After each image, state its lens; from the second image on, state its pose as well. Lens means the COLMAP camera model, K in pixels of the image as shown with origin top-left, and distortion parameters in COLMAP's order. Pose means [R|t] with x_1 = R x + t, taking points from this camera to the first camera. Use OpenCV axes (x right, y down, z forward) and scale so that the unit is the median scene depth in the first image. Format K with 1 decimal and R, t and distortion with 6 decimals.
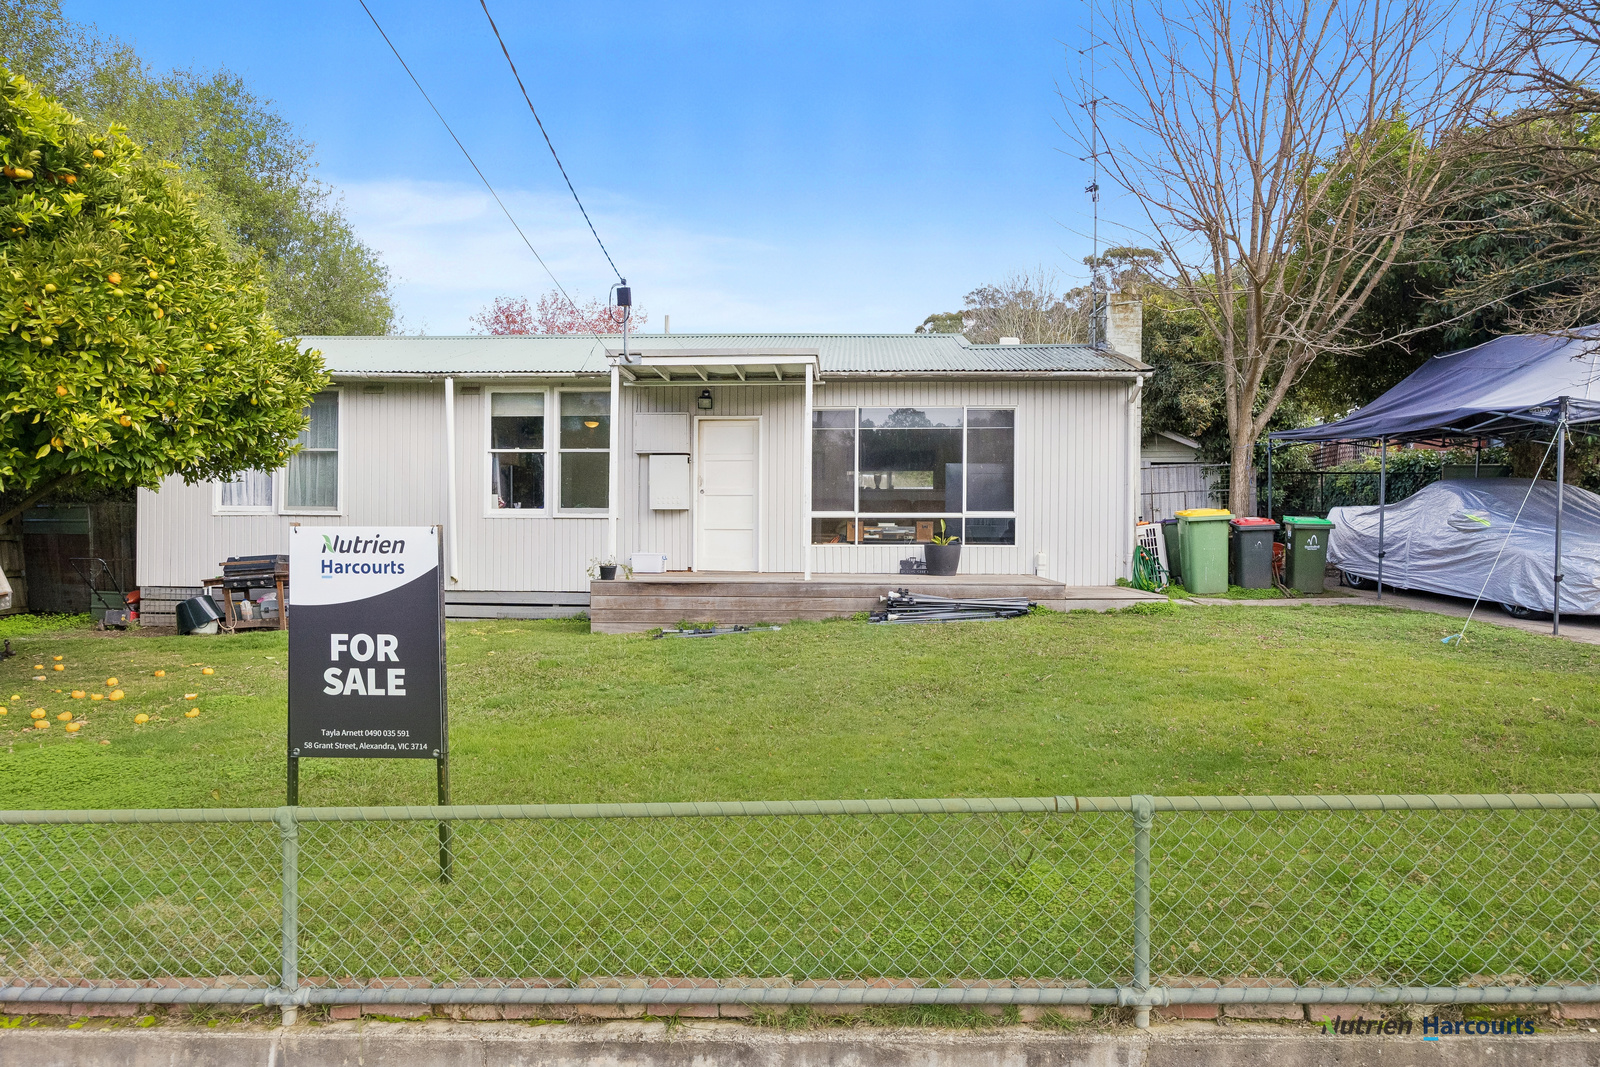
lens RADIAL K [[1097.1, 0, 800.0], [0, 1097.1, 533.5], [0, 0, 1]] dist [-0.001175, -0.001209]
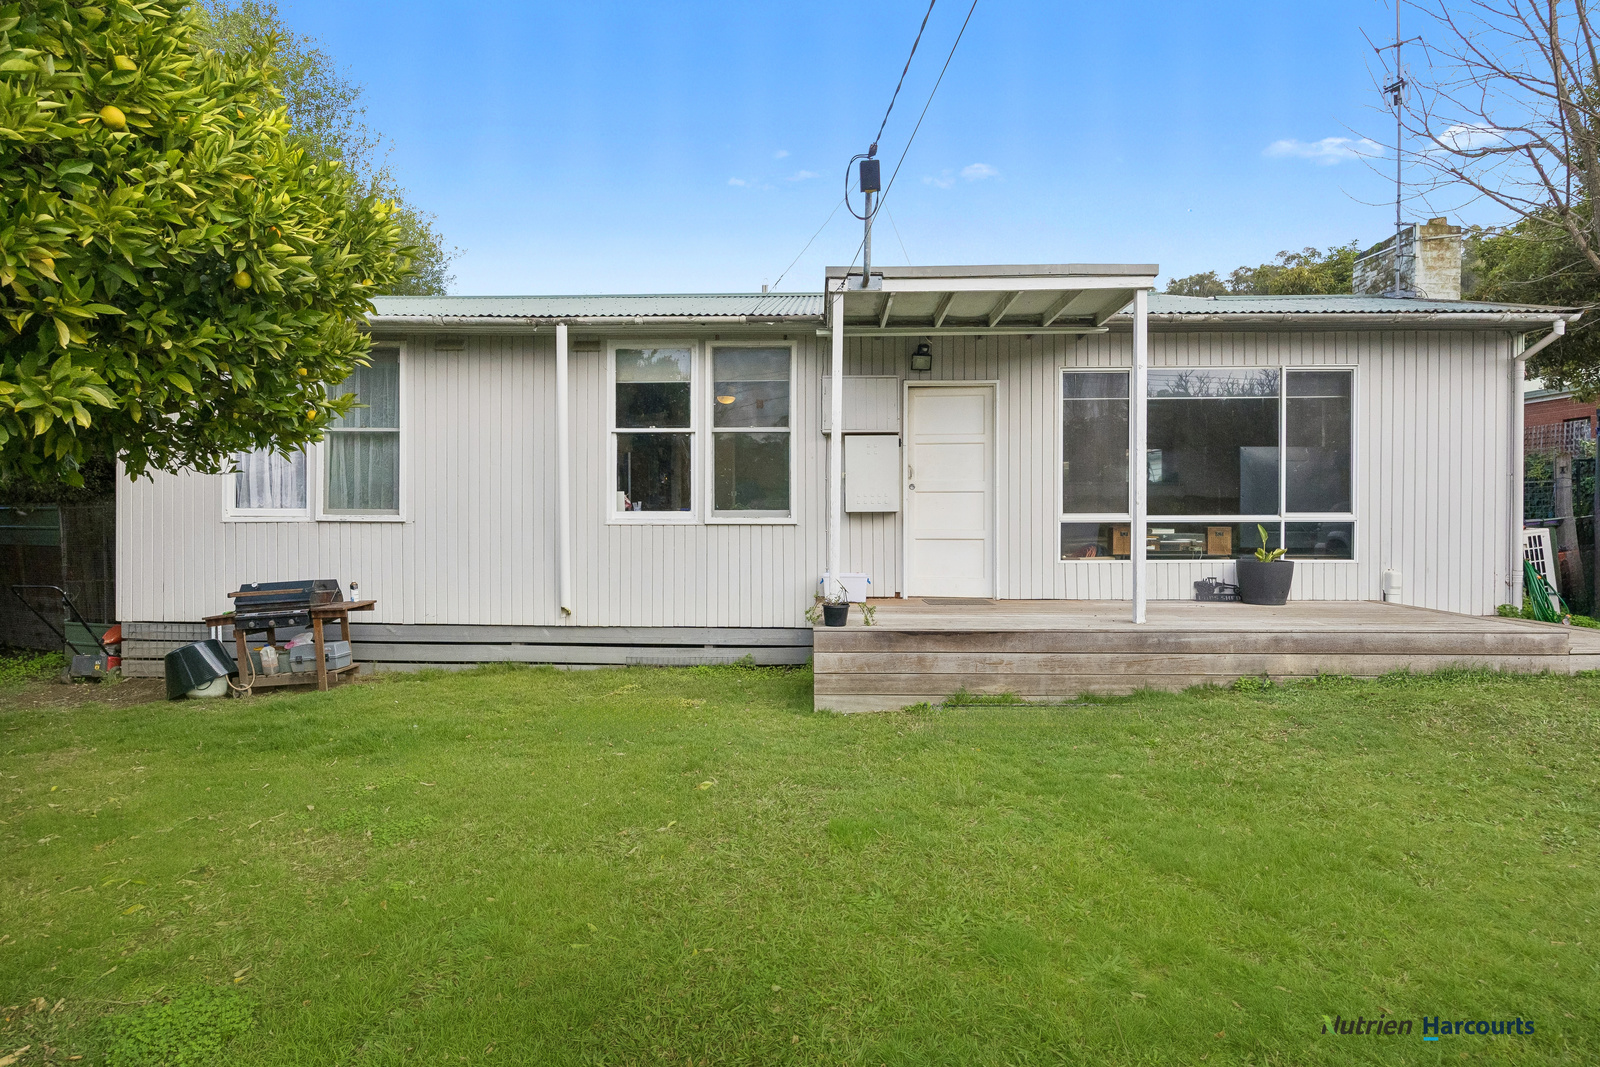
lens RADIAL K [[899.7, 0, 780.8], [0, 899.7, 525.4], [0, 0, 1]] dist [-0.004133, -0.000134]
pose [[0.999619, -0.004820, 0.027177, -0.195493], [0.004630, 0.999964, 0.007073, -0.017715], [-0.027210, -0.006945, 0.999606, 0.421794]]
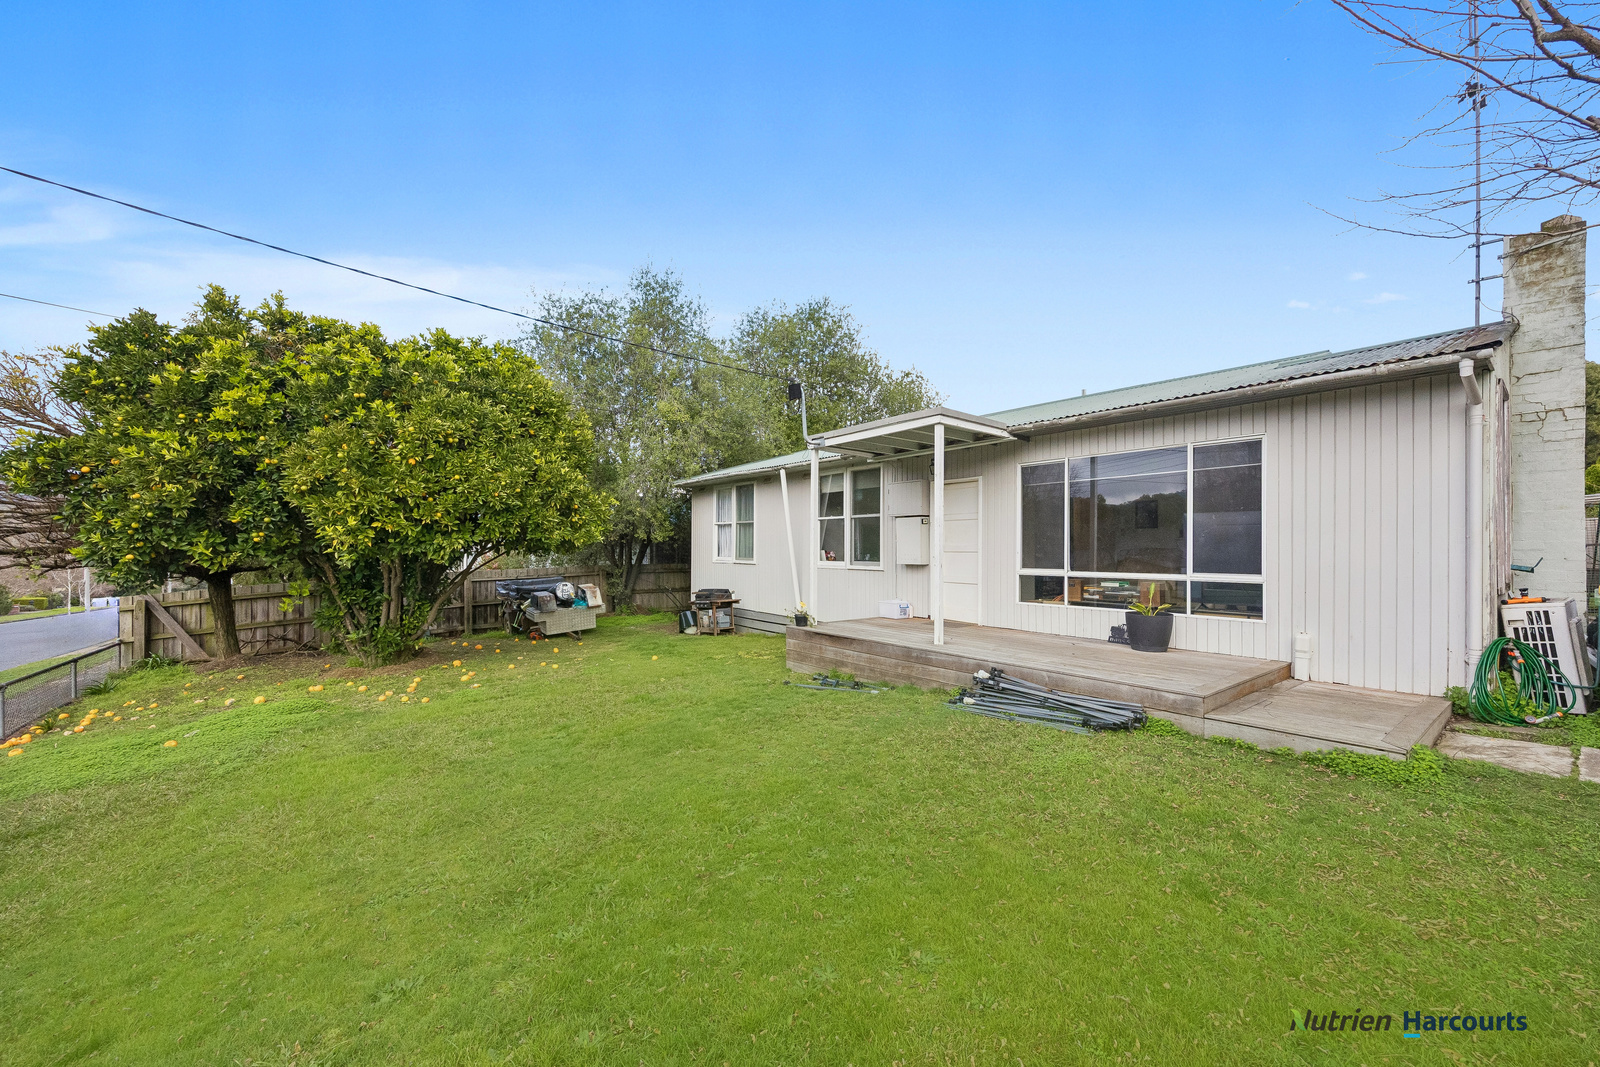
lens RADIAL K [[648.6, 0, 802.5], [0, 648.6, 546.5], [0, 0, 1]] dist [0.000225, 0.000033]
pose [[0.649377, -0.003875, -0.760457, 0.329546], [0.000428, 0.999989, -0.004731, -0.037629], [0.760467, 0.002747, 0.649371, 0.471881]]
